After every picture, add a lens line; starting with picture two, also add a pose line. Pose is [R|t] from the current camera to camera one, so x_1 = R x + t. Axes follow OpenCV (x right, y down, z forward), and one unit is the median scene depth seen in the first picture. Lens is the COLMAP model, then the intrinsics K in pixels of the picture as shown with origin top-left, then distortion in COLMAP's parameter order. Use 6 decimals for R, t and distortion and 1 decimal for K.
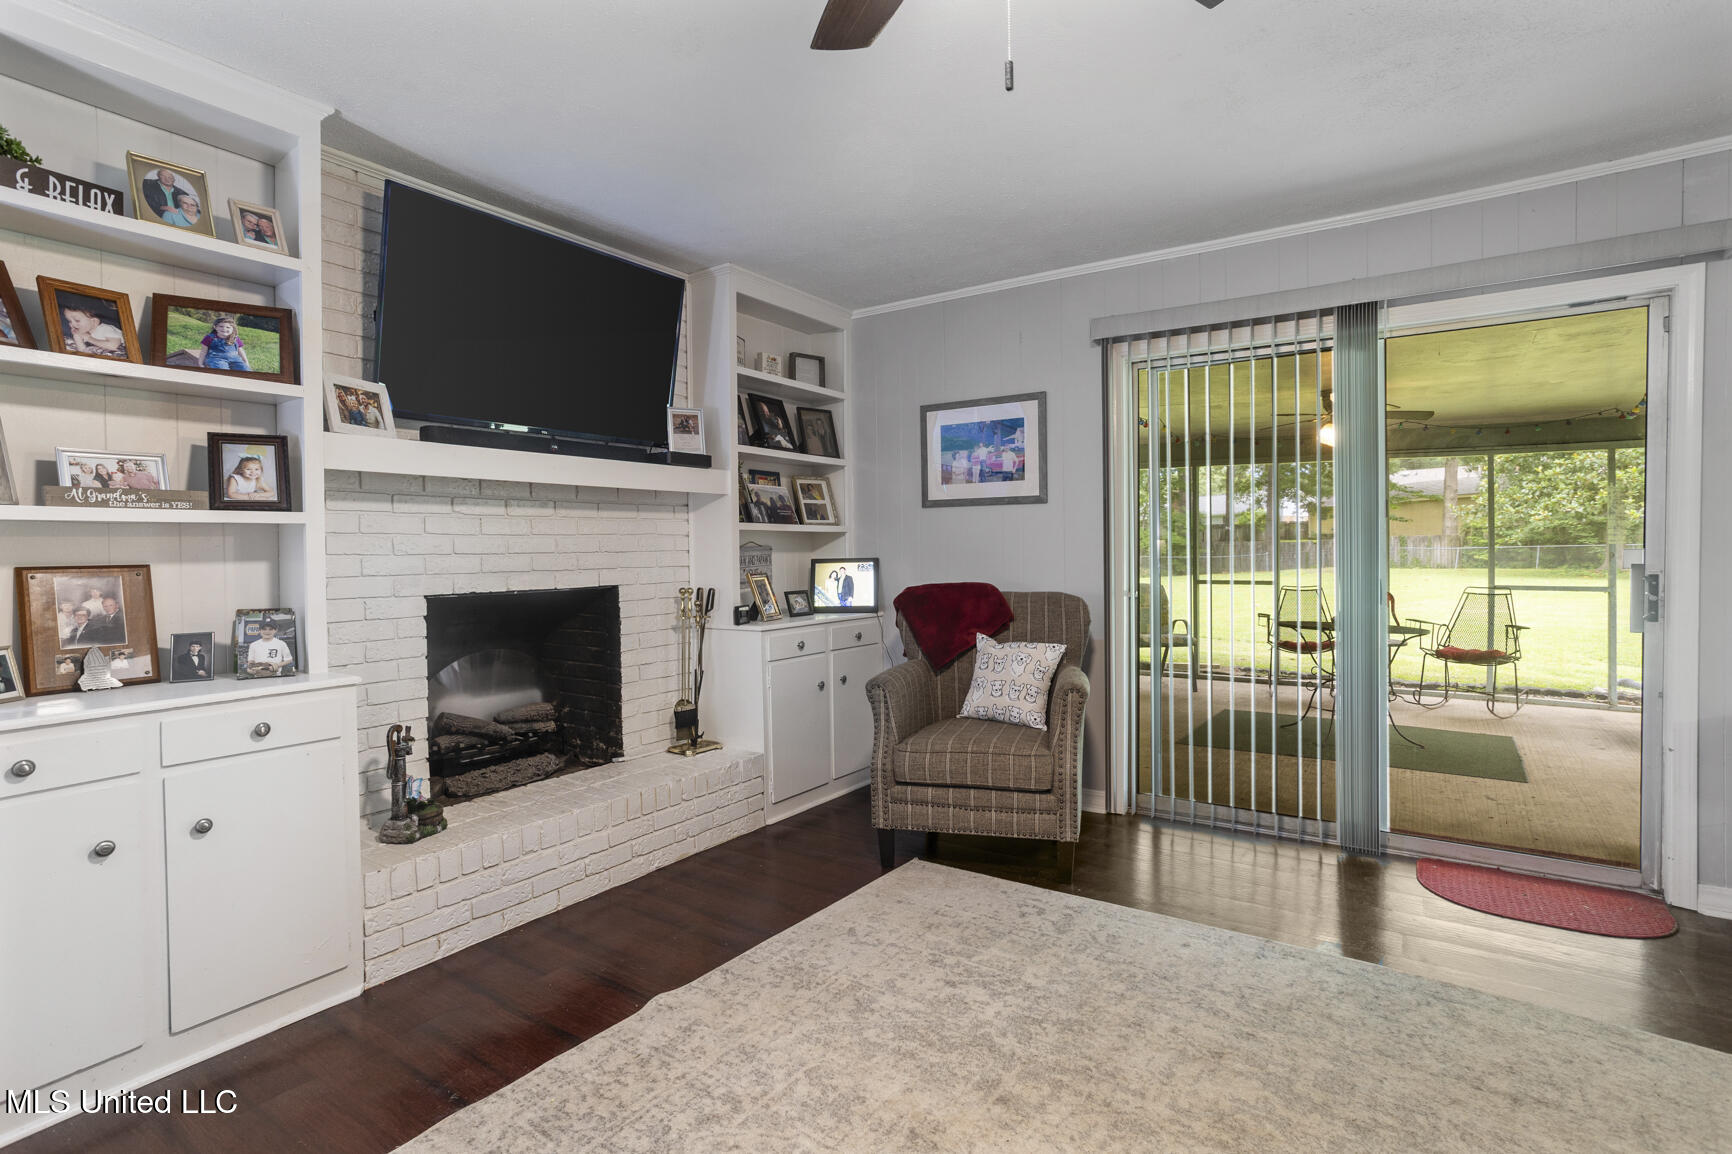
lens RADIAL K [[839.6, 0, 872.6], [0, 839.6, 567.3], [0, 0, 1]] dist [-0.054806, 0.033260]
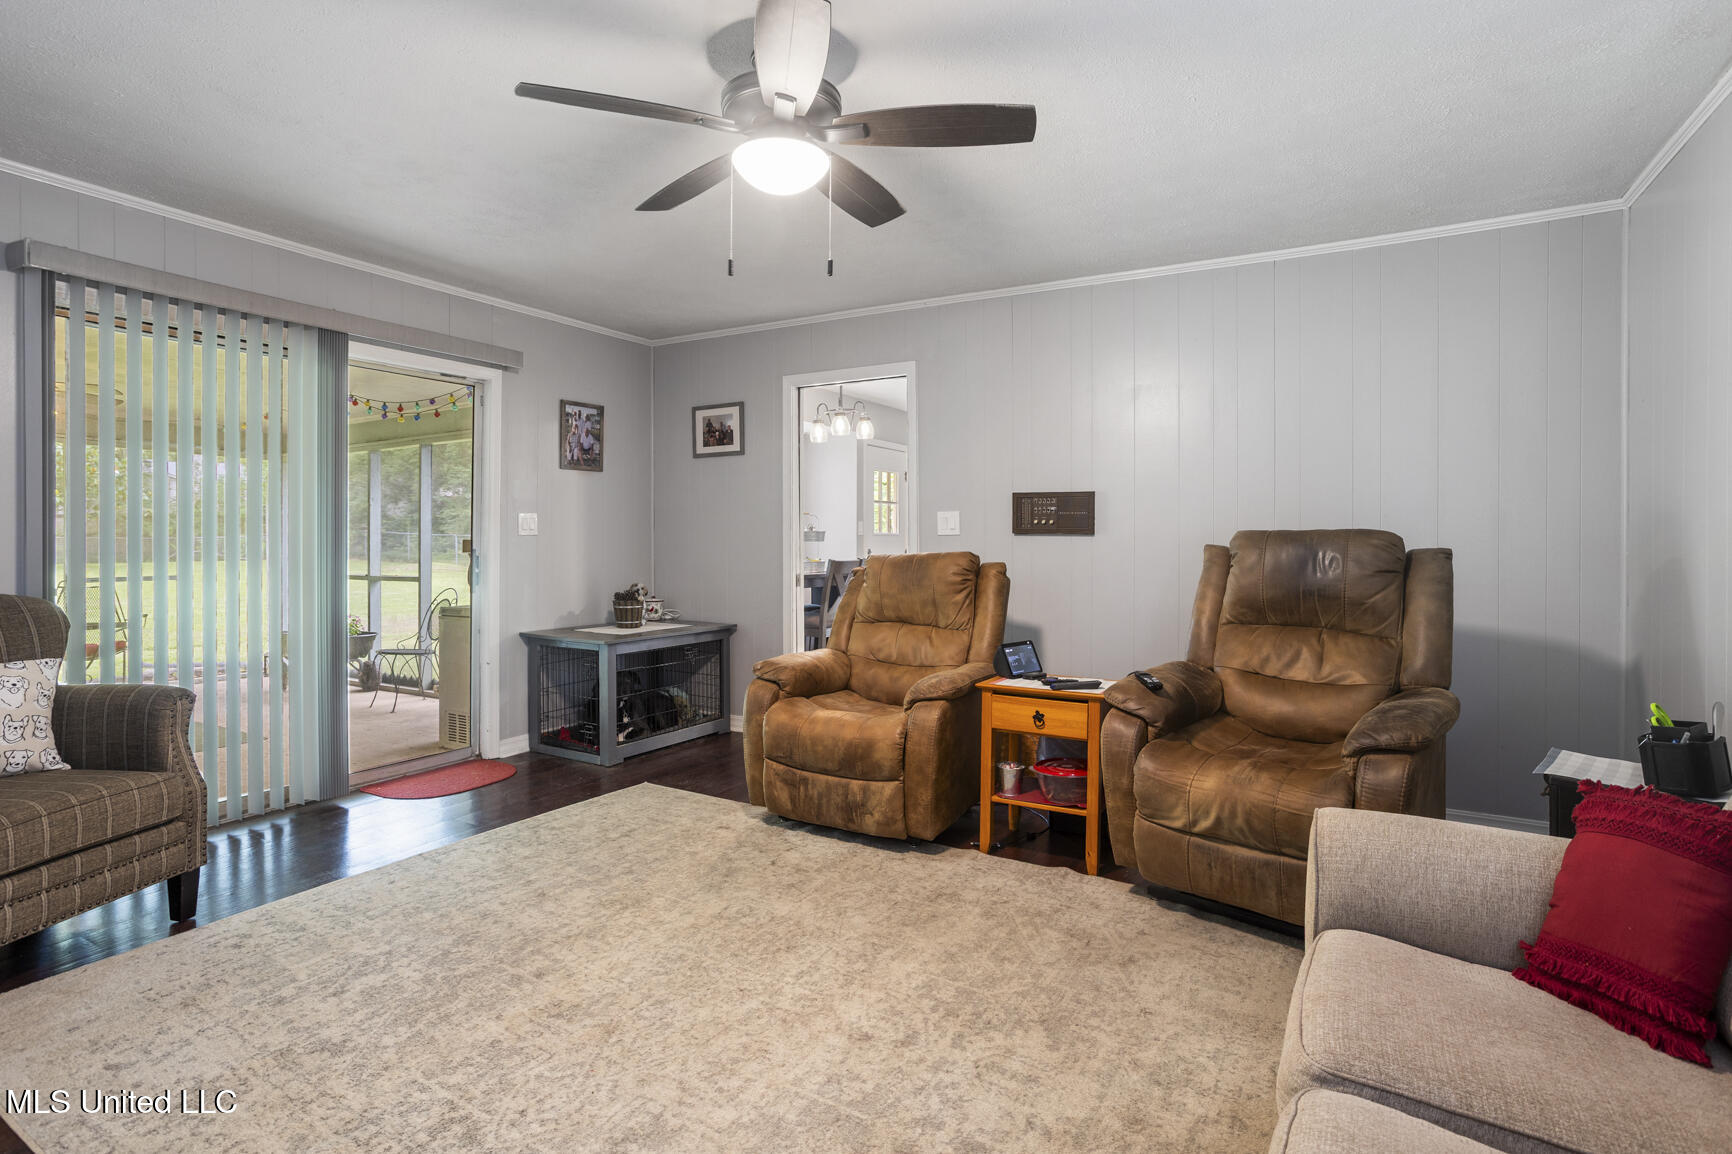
lens RADIAL K [[865.0, 0, 855.2], [0, 865.0, 548.2], [0, 0, 1]] dist [-0.061076, 0.033423]
pose [[-0.074576, -0.001845, 0.997214, -0.773213], [0.019451, 0.999805, 0.003305, 0.002421], [-0.997026, 0.019643, -0.074525, 0.403119]]
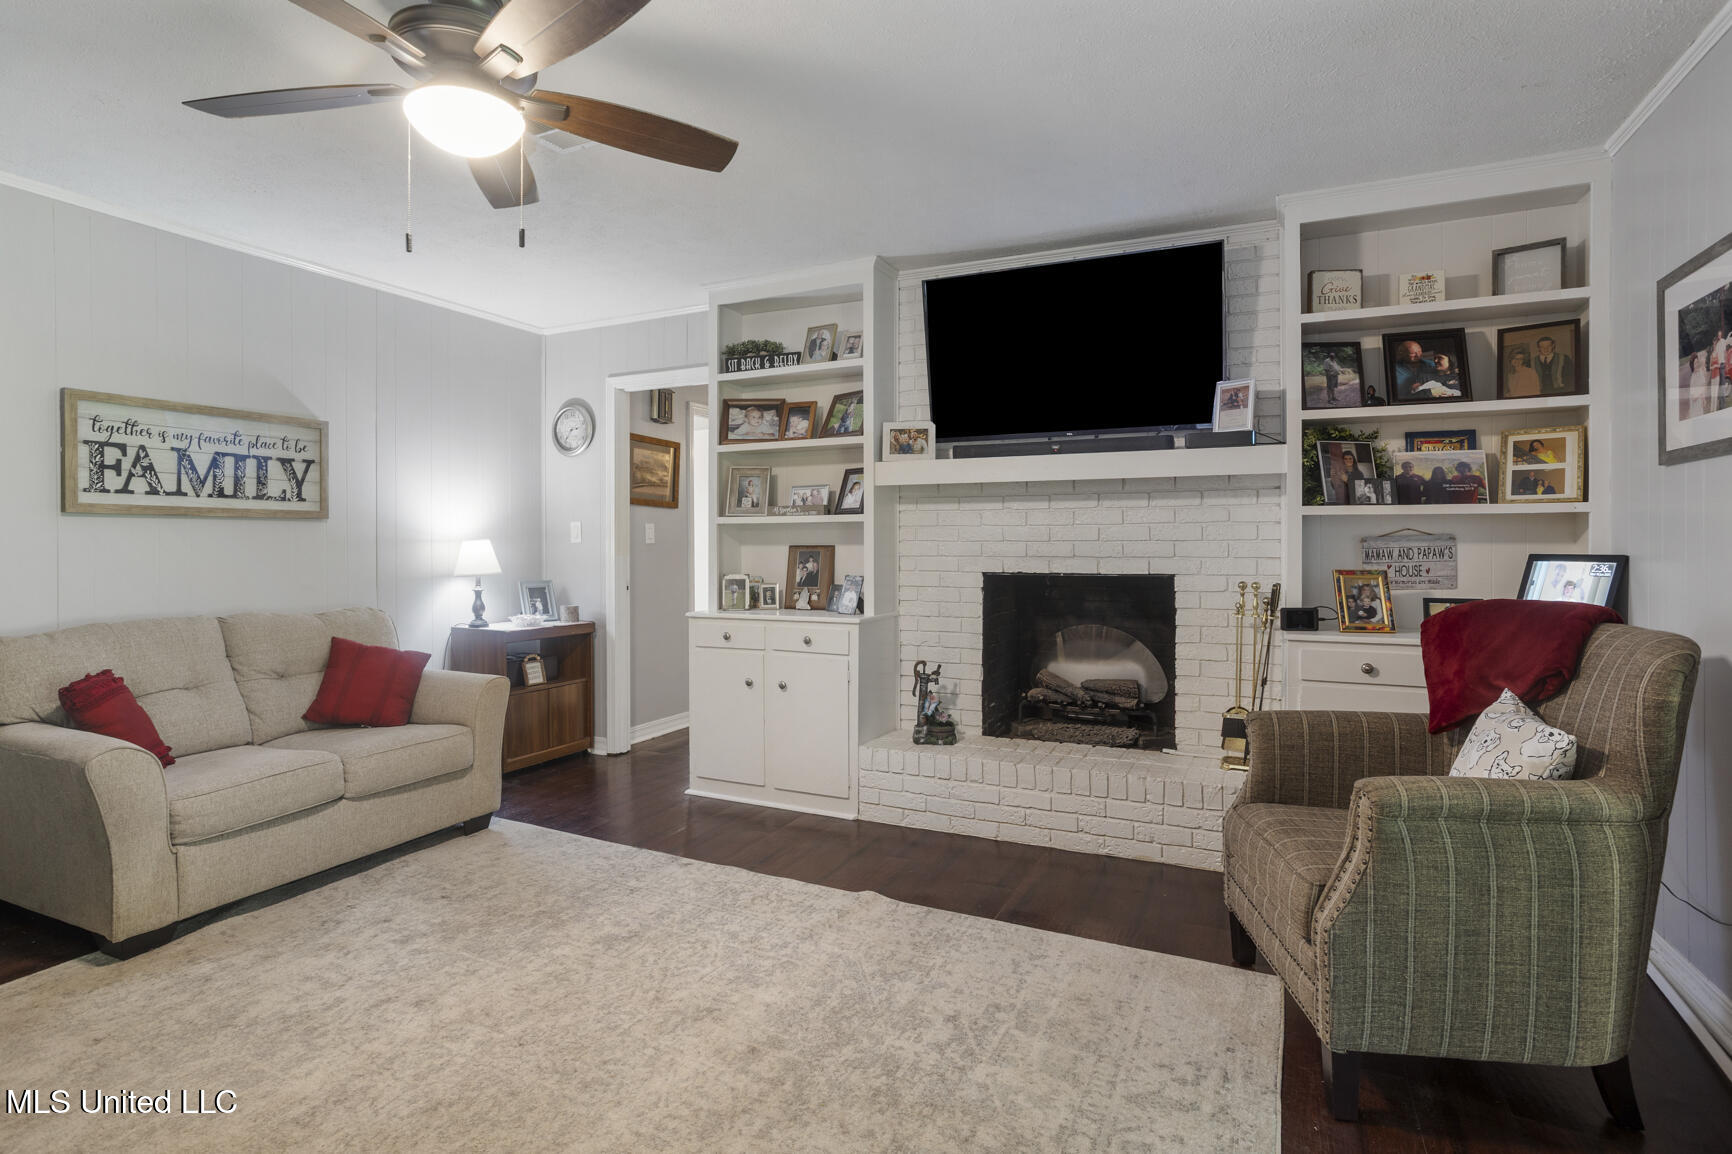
lens RADIAL K [[865.0, 0, 855.2], [0, 865.0, 548.2], [0, 0, 1]] dist [-0.061076, 0.033423]
pose [[0.148495, 0.019482, -0.988721, 0.846552], [-0.020661, 0.999649, 0.016594, -0.024489], [0.988697, 0.017964, 0.148845, 0.635386]]
